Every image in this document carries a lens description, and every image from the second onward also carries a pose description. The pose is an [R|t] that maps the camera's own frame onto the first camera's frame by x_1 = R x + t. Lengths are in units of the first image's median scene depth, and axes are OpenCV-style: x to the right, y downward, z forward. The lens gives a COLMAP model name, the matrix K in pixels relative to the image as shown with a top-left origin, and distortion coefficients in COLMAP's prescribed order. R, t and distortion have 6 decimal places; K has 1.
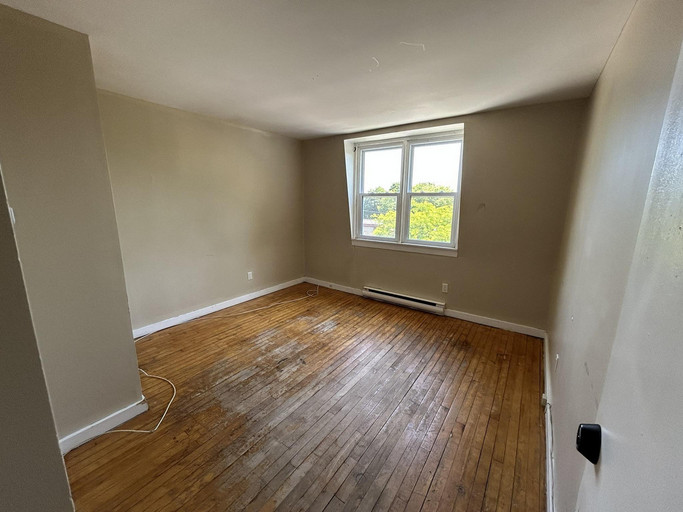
lens RADIAL K [[273.3, 0, 341.5], [0, 273.3, 256.0], [0, 0, 1]] dist [0.001642, 0.000120]
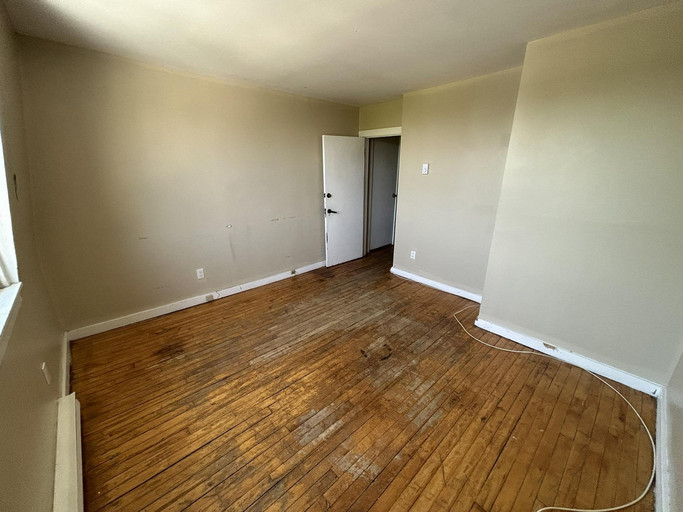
lens RADIAL K [[273.3, 0, 341.5], [0, 273.3, 256.0], [0, 0, 1]] dist [0.001642, 0.000120]
pose [[-0.977338, -0.081612, 0.195321, -0.207354], [0.028323, 0.863983, 0.502724, -0.329923], [-0.209782, 0.496863, -0.842092, 1.525436]]
